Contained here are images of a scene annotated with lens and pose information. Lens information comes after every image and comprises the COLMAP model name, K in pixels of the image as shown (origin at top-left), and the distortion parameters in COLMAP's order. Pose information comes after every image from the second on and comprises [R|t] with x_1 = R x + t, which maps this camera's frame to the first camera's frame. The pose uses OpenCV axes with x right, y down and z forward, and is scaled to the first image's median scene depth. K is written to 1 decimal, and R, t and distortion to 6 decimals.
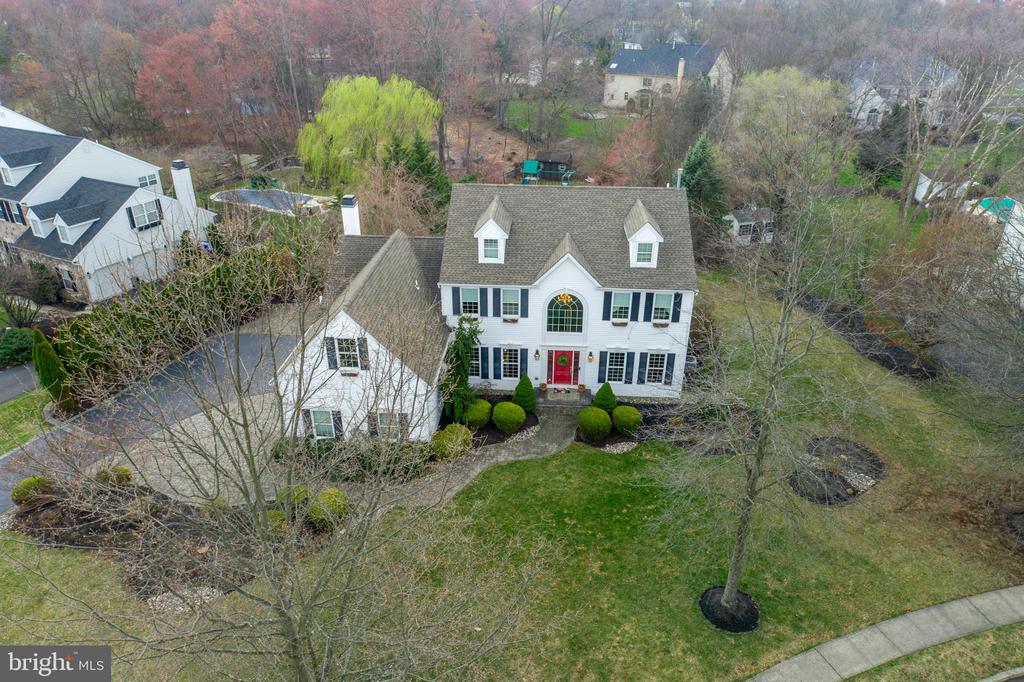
lens RADIAL K [[692.2, 0, 512.0], [0, 692.2, 341.0], [0, 0, 1]] dist [-0.001587, 0.008975]
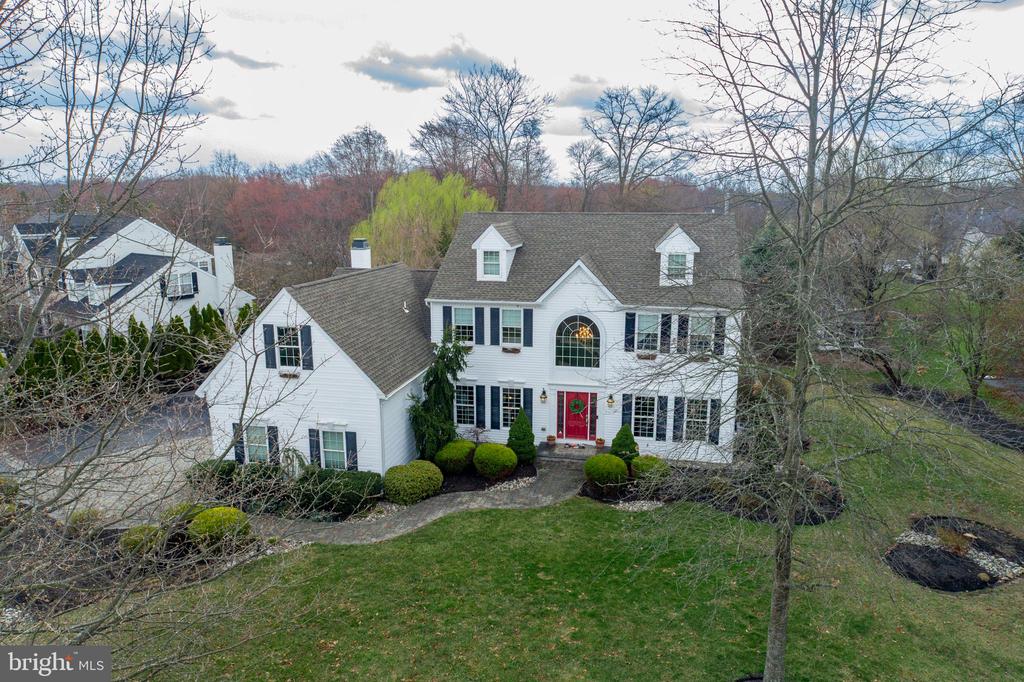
lens RADIAL K [[692.2, 0, 512.0], [0, 692.2, 341.0], [0, 0, 1]] dist [-0.001587, 0.008975]
pose [[0.988925, 0.026567, -0.146016, 0.118738], [-0.064775, 0.962458, -0.263588, 0.176911], [0.133531, 0.270127, 0.953520, 0.221258]]
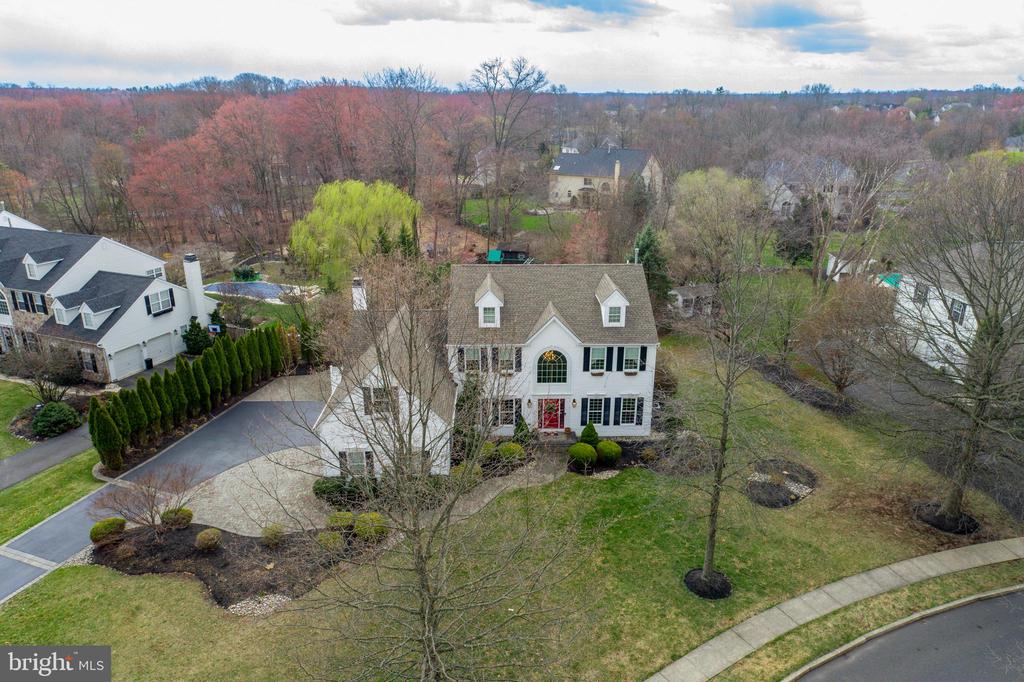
lens RADIAL K [[692.2, 0, 512.0], [0, 692.2, 341.0], [0, 0, 1]] dist [-0.001587, 0.008975]
pose [[0.996099, -0.031542, 0.082407, -0.090737], [0.042222, 0.990449, -0.131252, 0.070705], [-0.077480, 0.134220, 0.987918, -0.190385]]
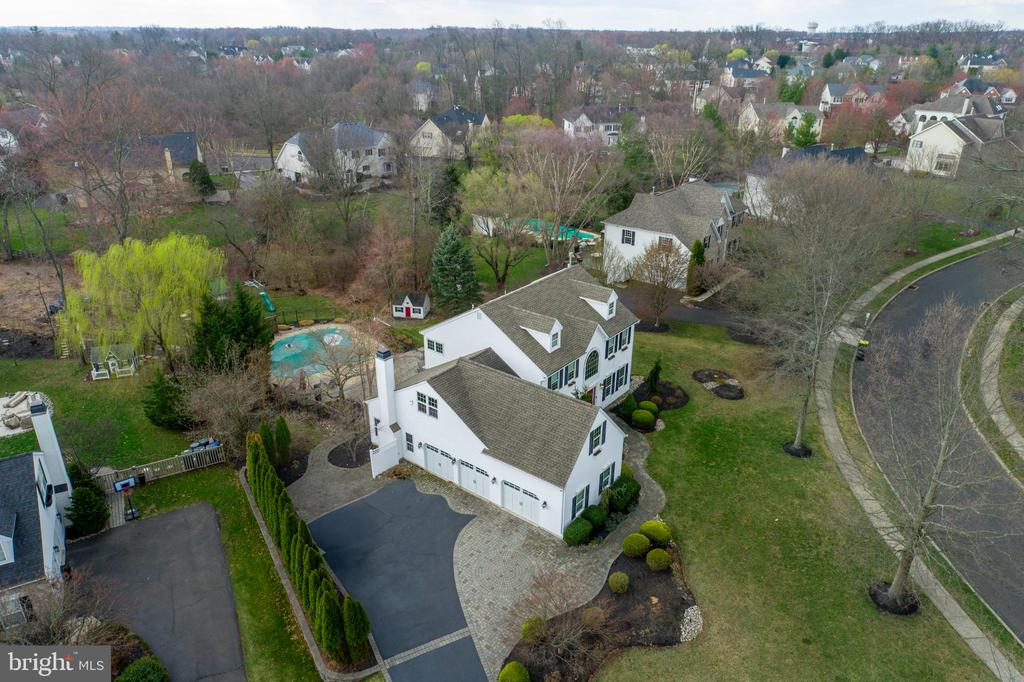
lens RADIAL K [[692.2, 0, 512.0], [0, 692.2, 341.0], [0, 0, 1]] dist [-0.001587, 0.008975]
pose [[0.561687, -0.338477, 0.754944, -1.109879], [0.374510, 0.917665, 0.132793, -0.343440], [-0.737733, 0.208146, 0.642203, 0.172725]]
